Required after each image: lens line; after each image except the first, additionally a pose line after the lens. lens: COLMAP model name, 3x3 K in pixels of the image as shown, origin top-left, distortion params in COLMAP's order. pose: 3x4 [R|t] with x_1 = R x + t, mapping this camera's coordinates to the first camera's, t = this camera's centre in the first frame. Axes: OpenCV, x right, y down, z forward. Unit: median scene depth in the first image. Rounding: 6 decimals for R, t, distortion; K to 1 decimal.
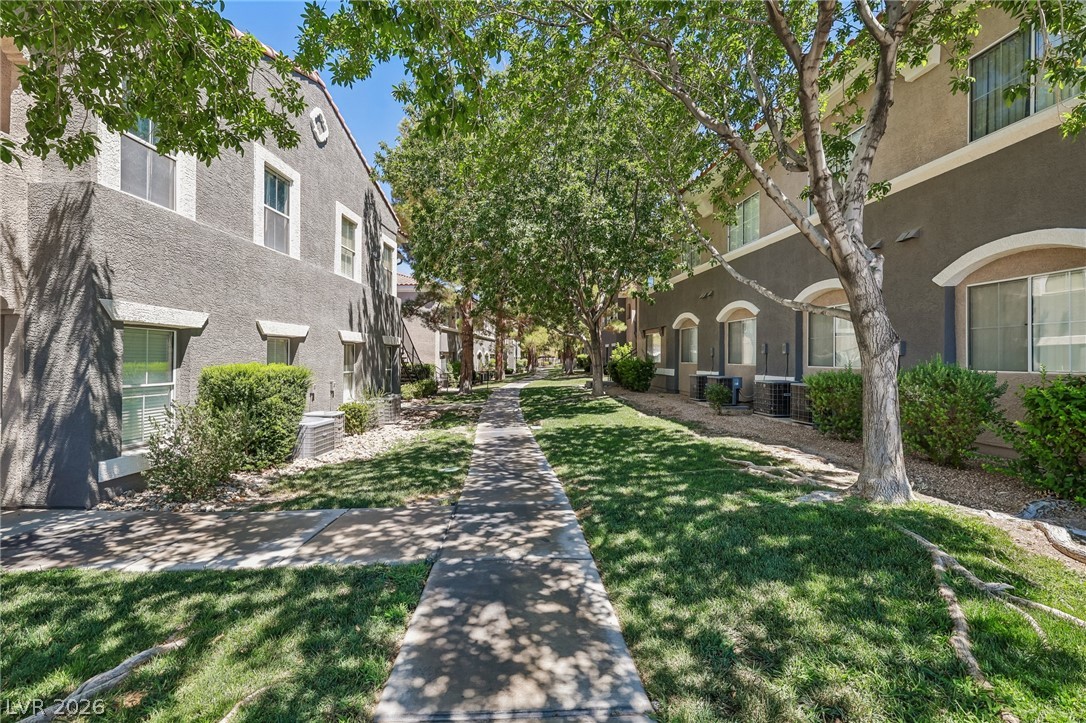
lens RADIAL K [[457.4, 0, 539.4], [0, 457.4, 357.4], [0, 0, 1]] dist [0.000523, 0.000453]
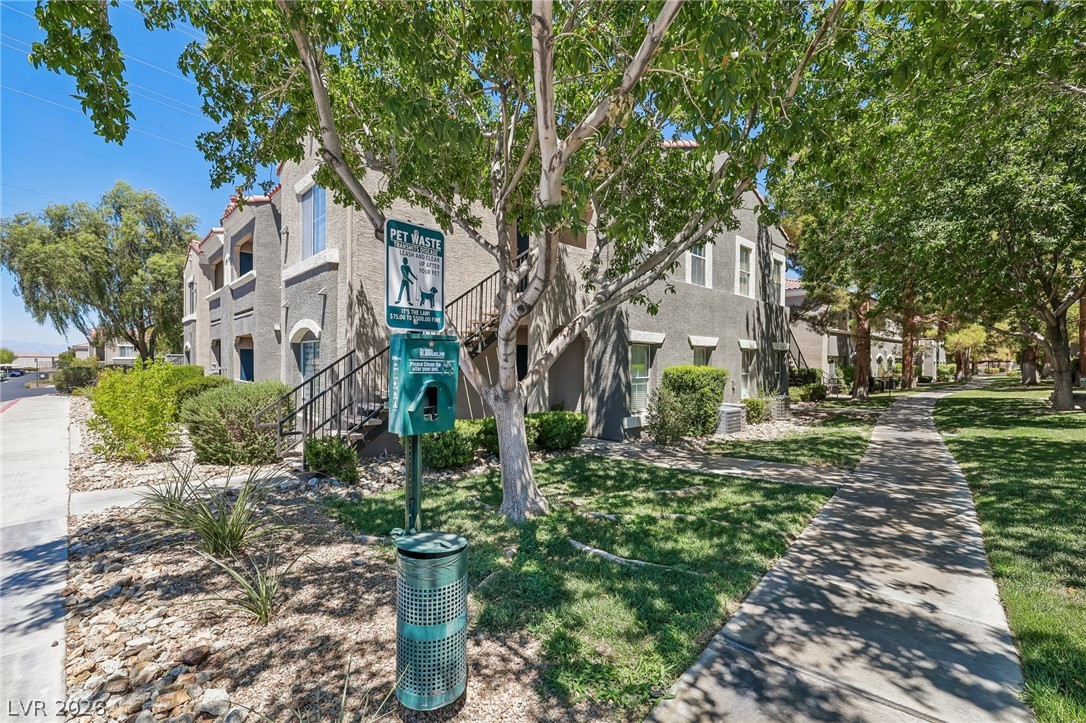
lens RADIAL K [[462.6, 0, 545.8], [0, 462.6, 367.4], [0, 0, 1]] dist [0.003494, 0.000479]
pose [[0.727915, 0.005216, -0.685648, 0.036843], [0.002043, 0.999950, 0.009776, 0.002000], [0.685664, -0.008517, 0.727868, -0.238057]]
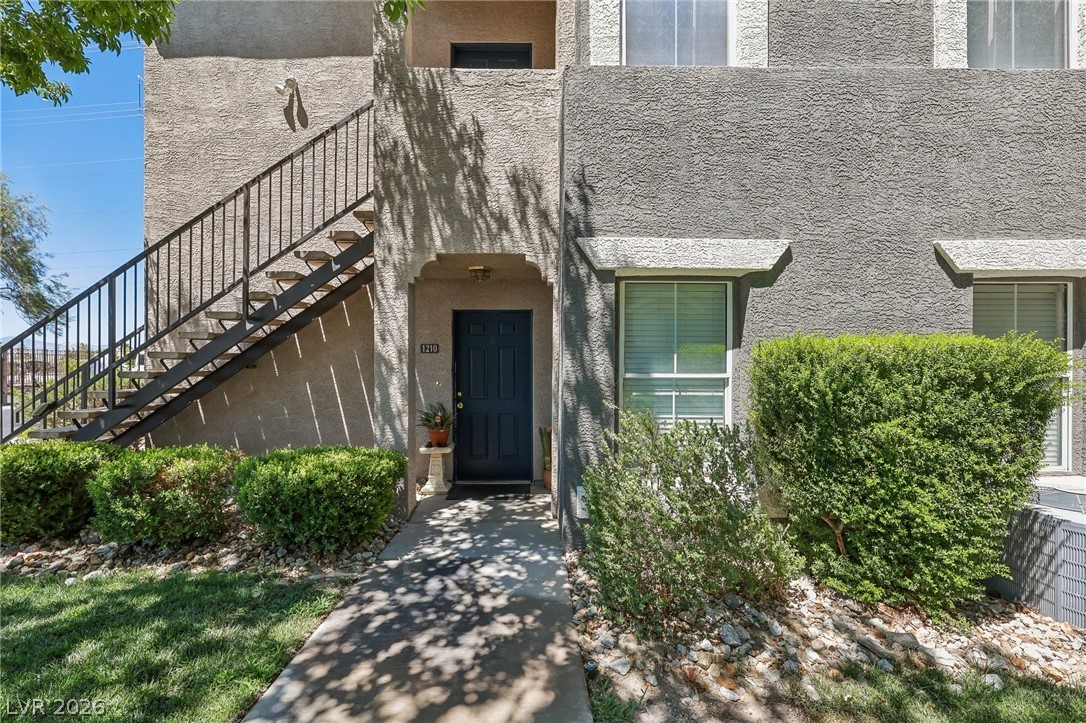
lens RADIAL K [[462.0, 0, 531.1], [0, 462.0, 362.2], [0, 0, 1]] dist [-0.001901, -0.000165]
pose [[0.045550, -0.004731, -0.998951, -0.124757], [0.000723, 0.999989, -0.004703, 0.022217], [0.998962, -0.000508, 0.045553, 0.376919]]
